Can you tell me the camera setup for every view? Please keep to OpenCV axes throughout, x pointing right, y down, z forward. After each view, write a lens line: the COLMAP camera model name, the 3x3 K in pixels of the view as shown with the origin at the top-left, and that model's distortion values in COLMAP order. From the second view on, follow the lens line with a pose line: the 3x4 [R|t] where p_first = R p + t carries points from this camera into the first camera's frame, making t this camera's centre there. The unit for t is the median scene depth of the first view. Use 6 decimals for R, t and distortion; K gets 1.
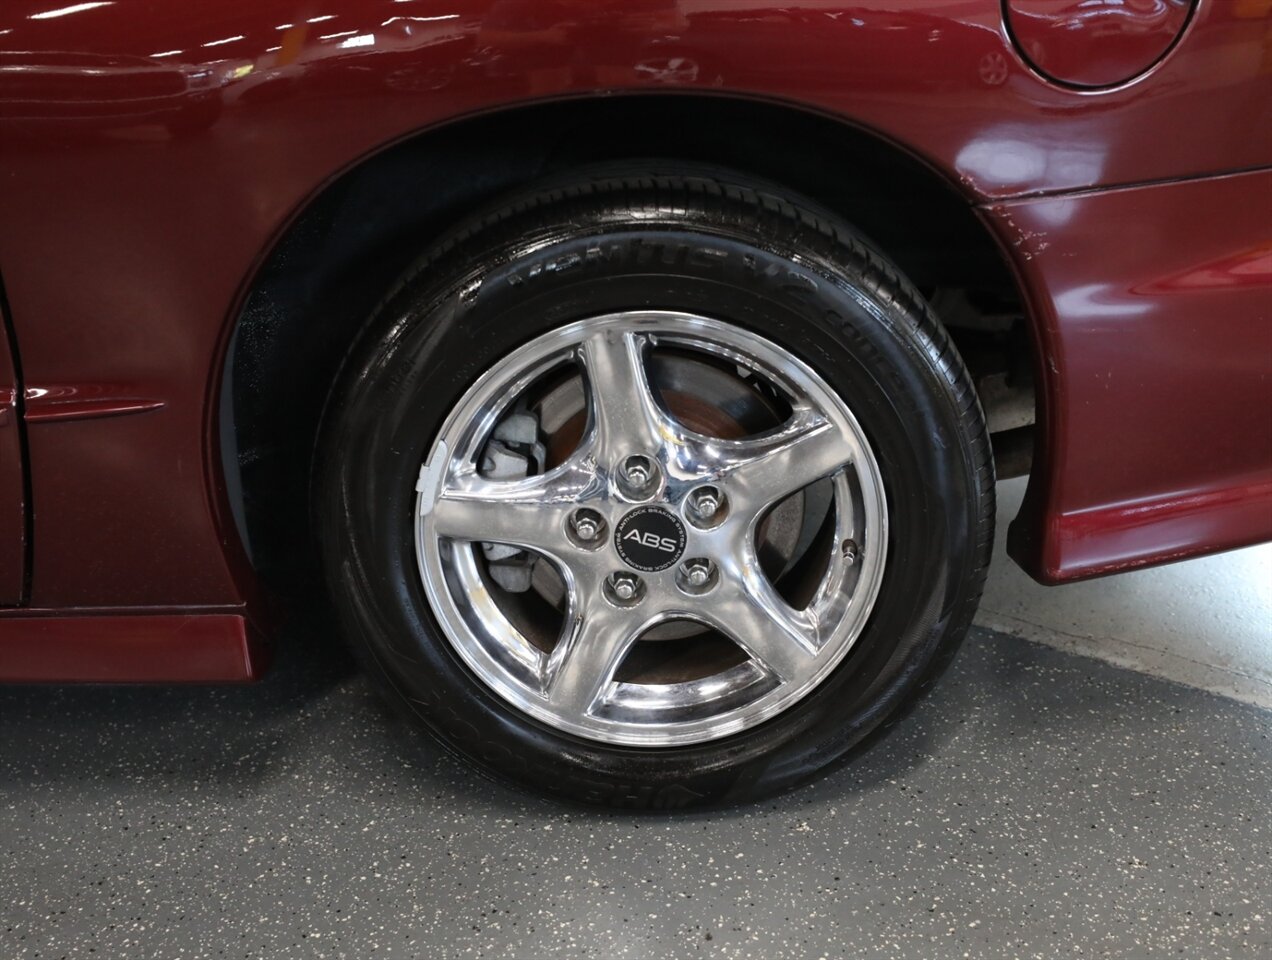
lens RADIAL K [[966.2, 0, 636.0], [0, 966.2, 480.0], [0, 0, 1]] dist [0.010969, 0.002517]
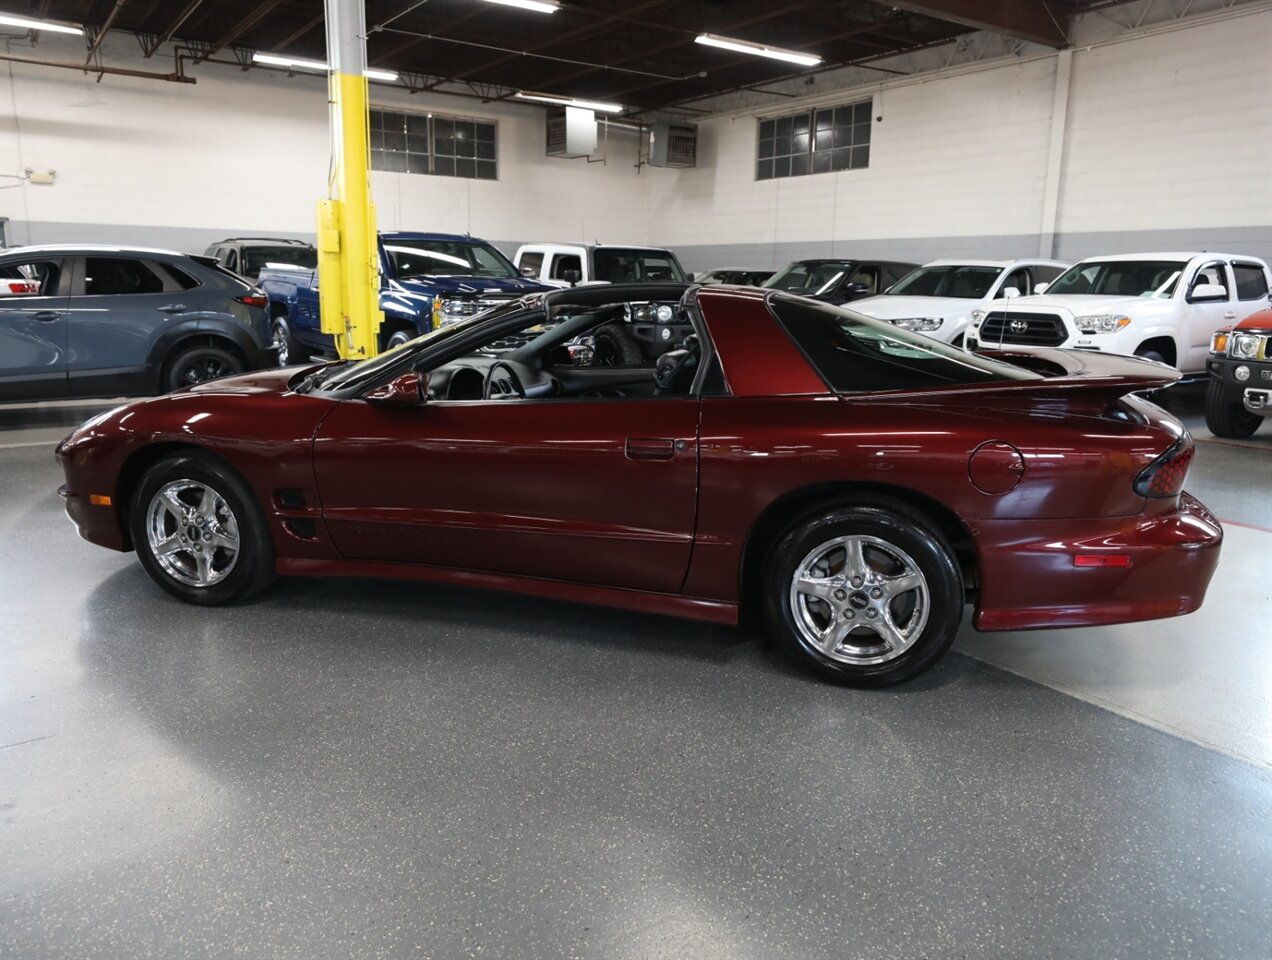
lens RADIAL K [[966.2, 0, 636.0], [0, 966.2, 480.0], [0, 0, 1]] dist [0.010969, 0.002517]
pose [[0.973122, 0.116806, -0.198469, -0.122398], [-0.151234, 0.974075, -0.168243, 0.340616], [0.173672, 0.193736, 0.965559, -2.532109]]
